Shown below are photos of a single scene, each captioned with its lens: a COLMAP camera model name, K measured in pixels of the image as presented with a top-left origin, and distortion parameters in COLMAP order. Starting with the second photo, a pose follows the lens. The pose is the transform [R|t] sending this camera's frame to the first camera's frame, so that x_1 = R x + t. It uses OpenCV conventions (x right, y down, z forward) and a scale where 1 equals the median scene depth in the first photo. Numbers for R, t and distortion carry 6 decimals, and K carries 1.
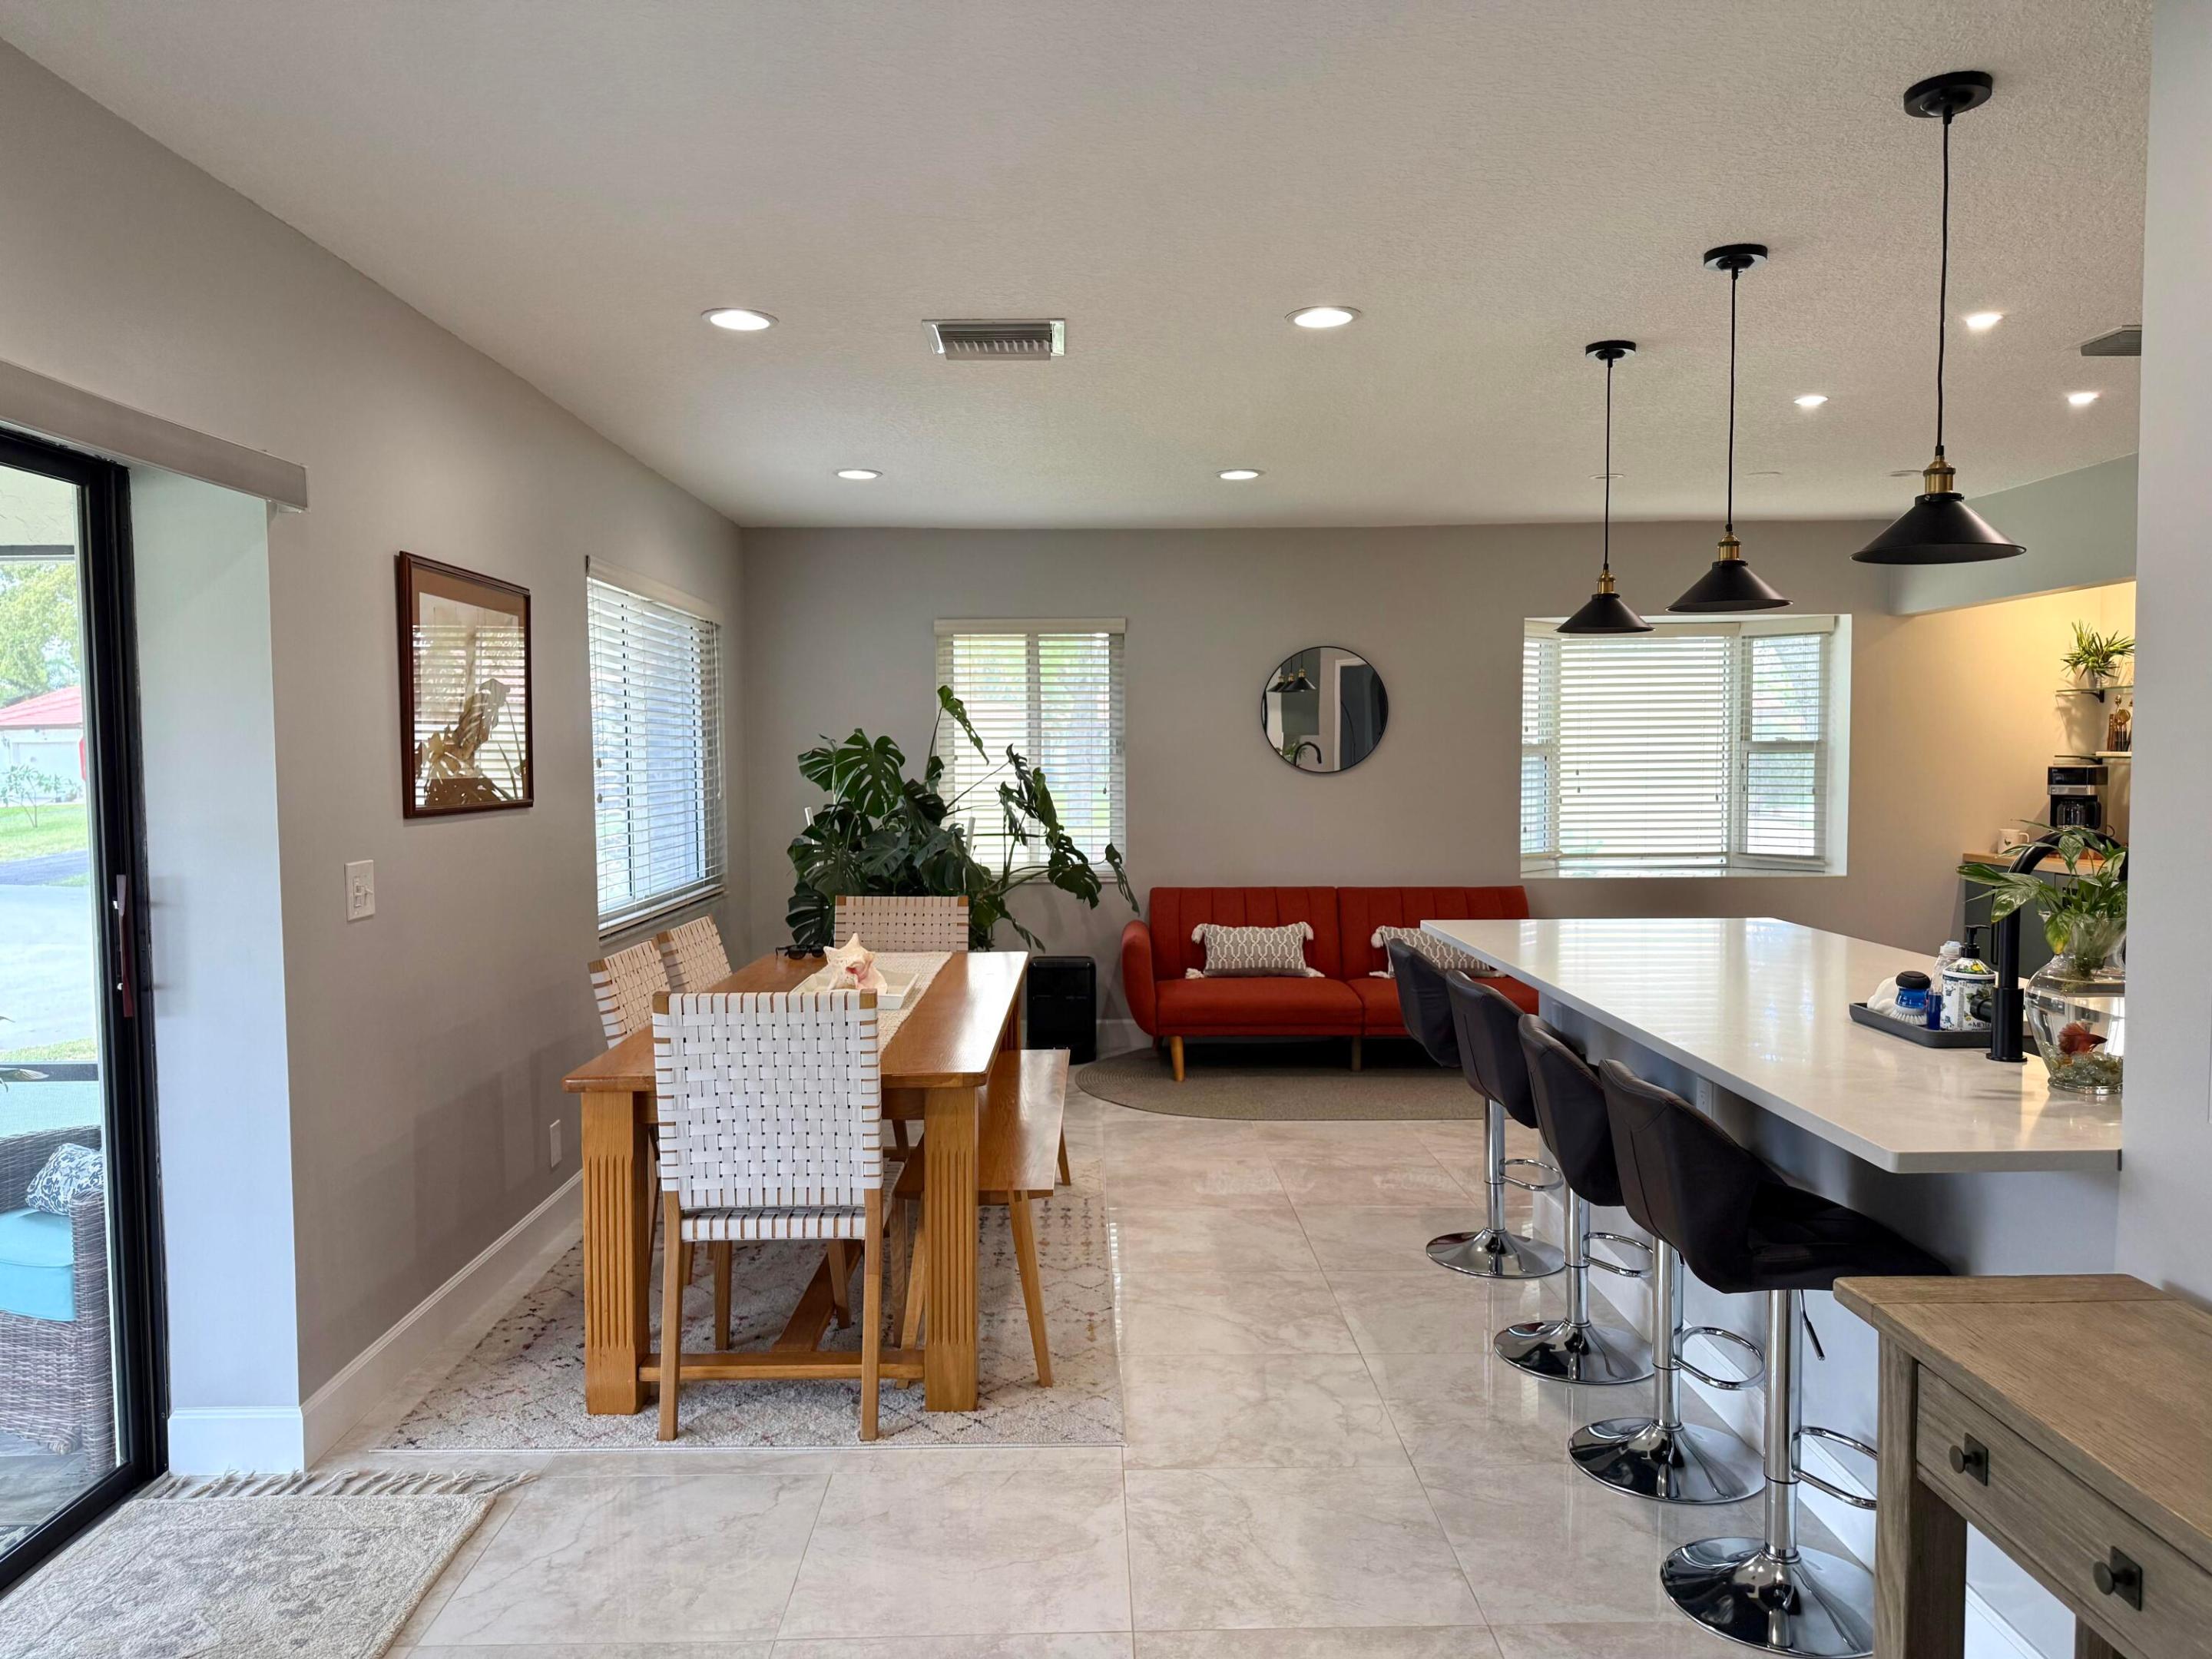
lens RADIAL K [[1546.3, 0, 1115.5], [0, 1546.3, 832.9], [0, 0, 1]] dist [0.128582, -0.211076]
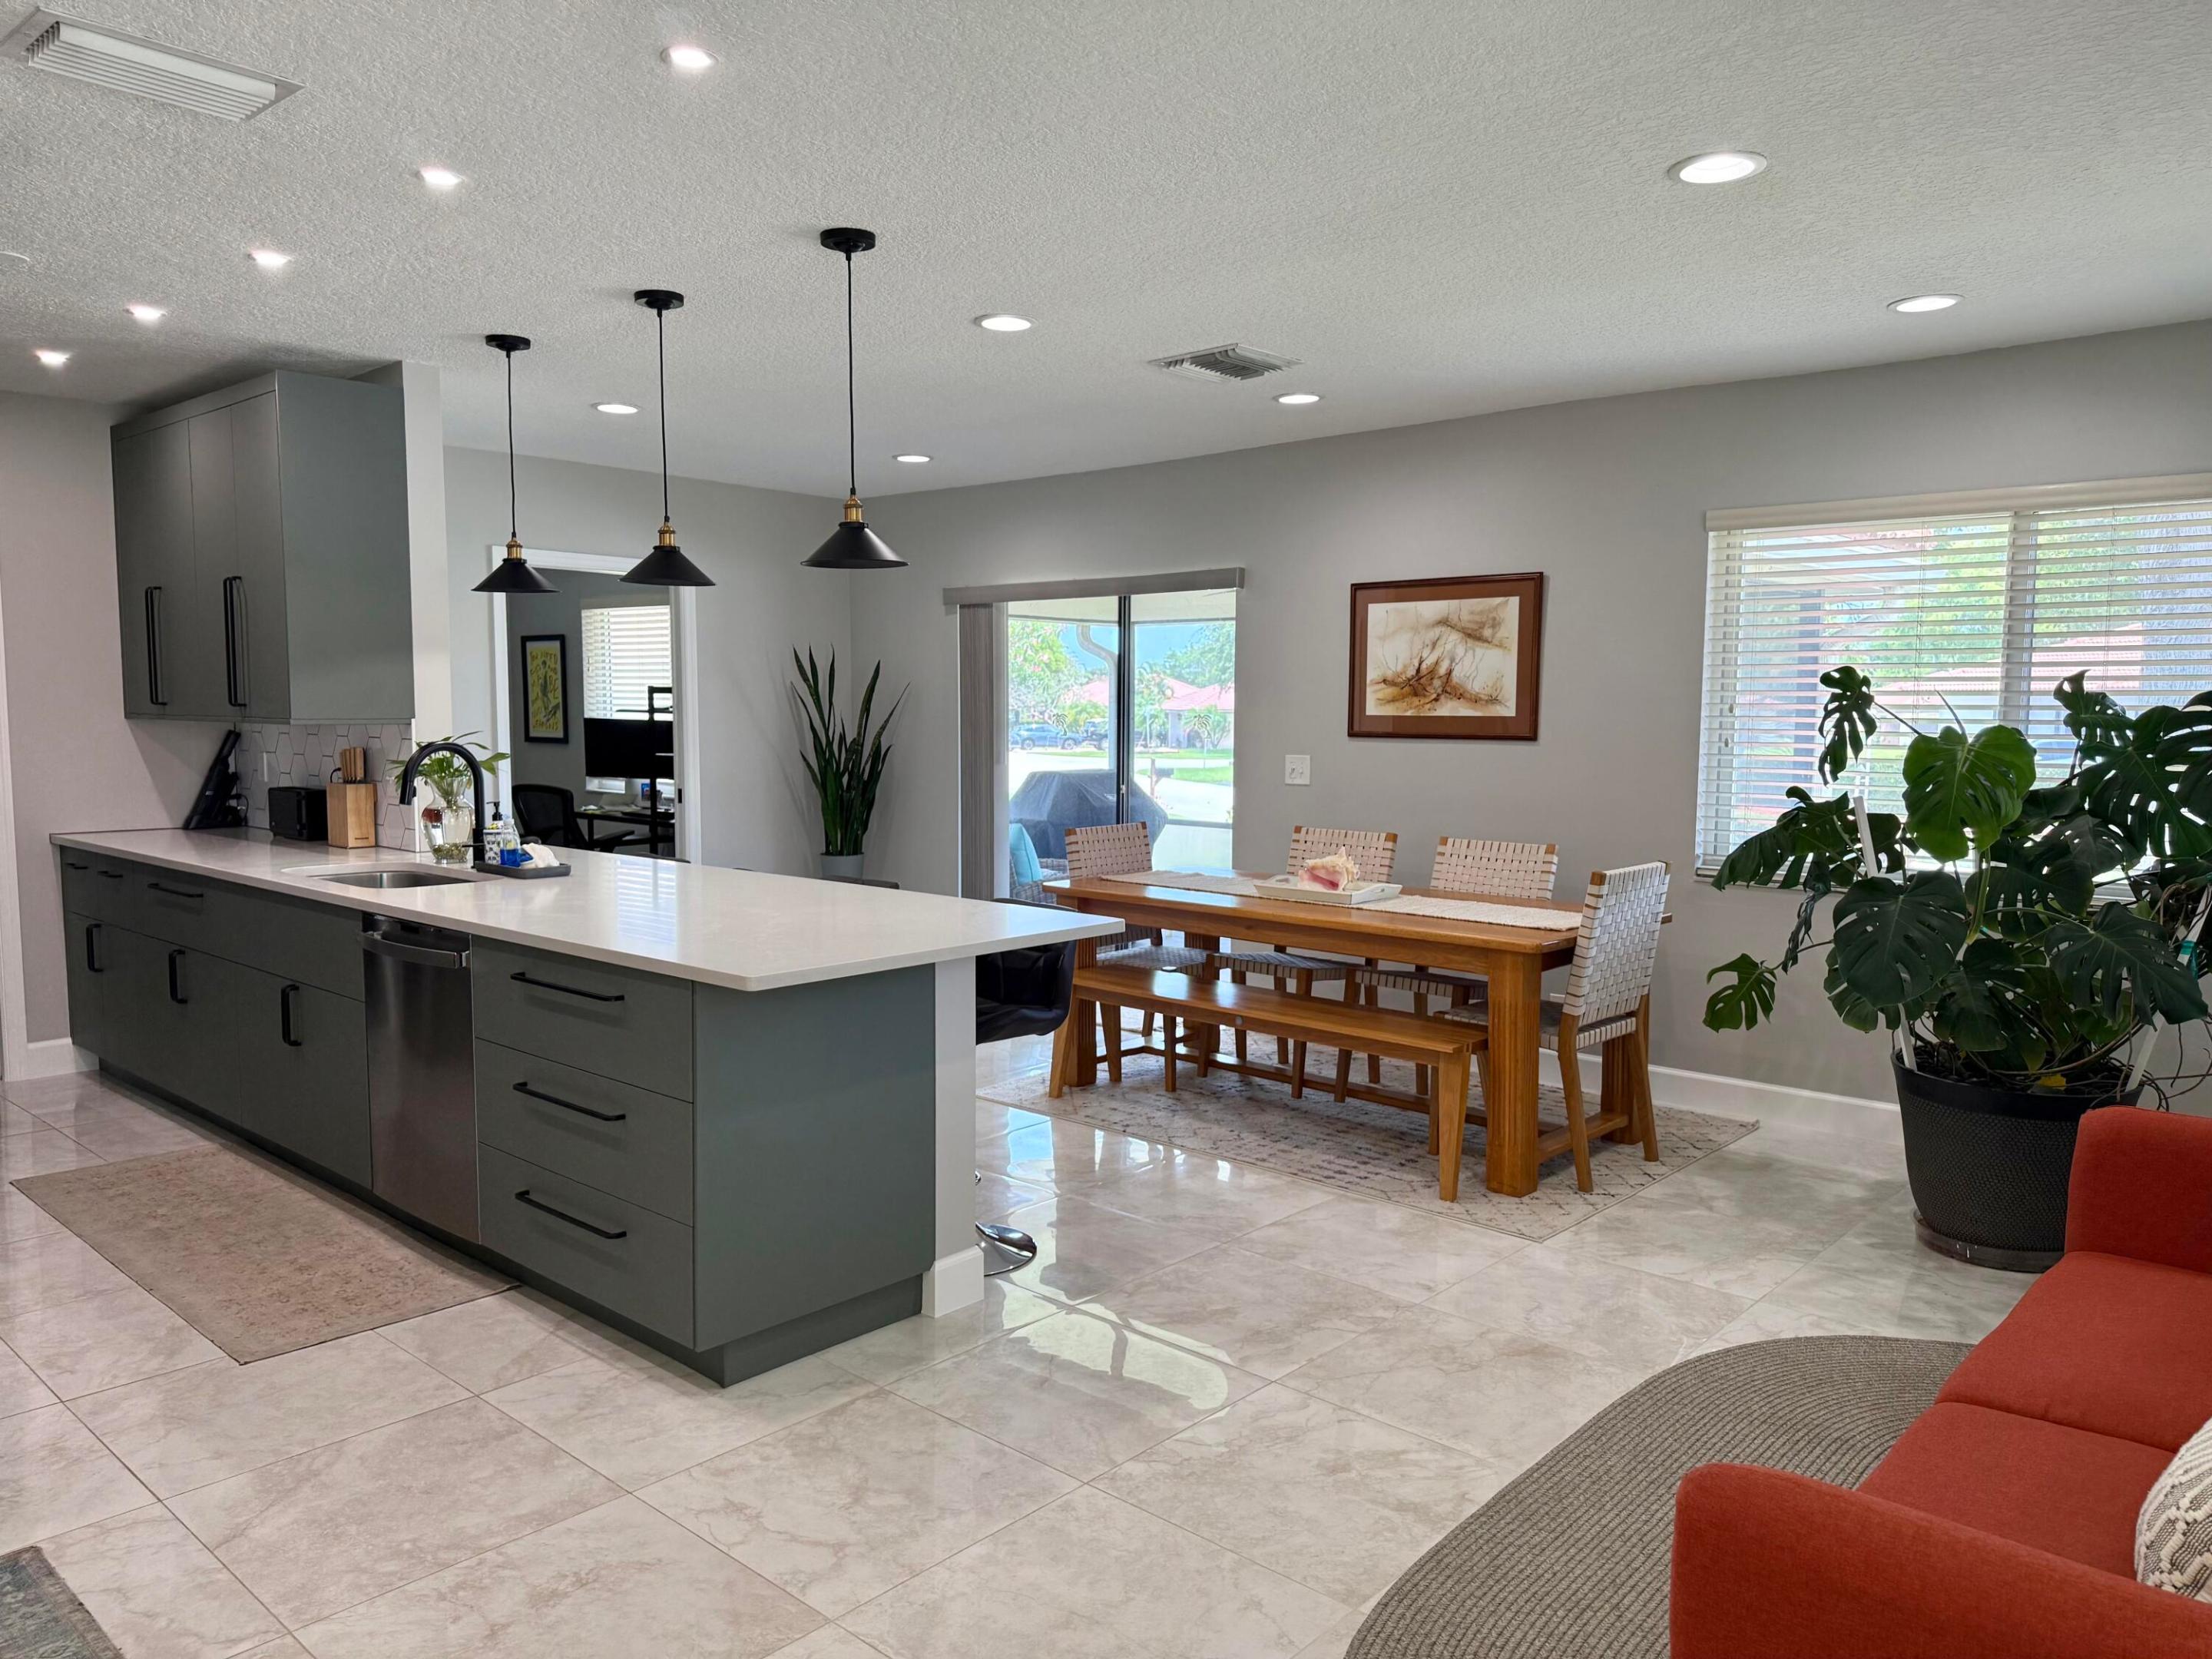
lens RADIAL K [[1546.3, 0, 1115.5], [0, 1546.3, 832.9], [0, 0, 1]] dist [0.128582, -0.211076]
pose [[-0.689761, 0.064934, -0.721120, 0.514368], [-0.031438, 0.992345, 0.119428, -0.052503], [0.723355, 0.105048, -0.682439, 1.044766]]
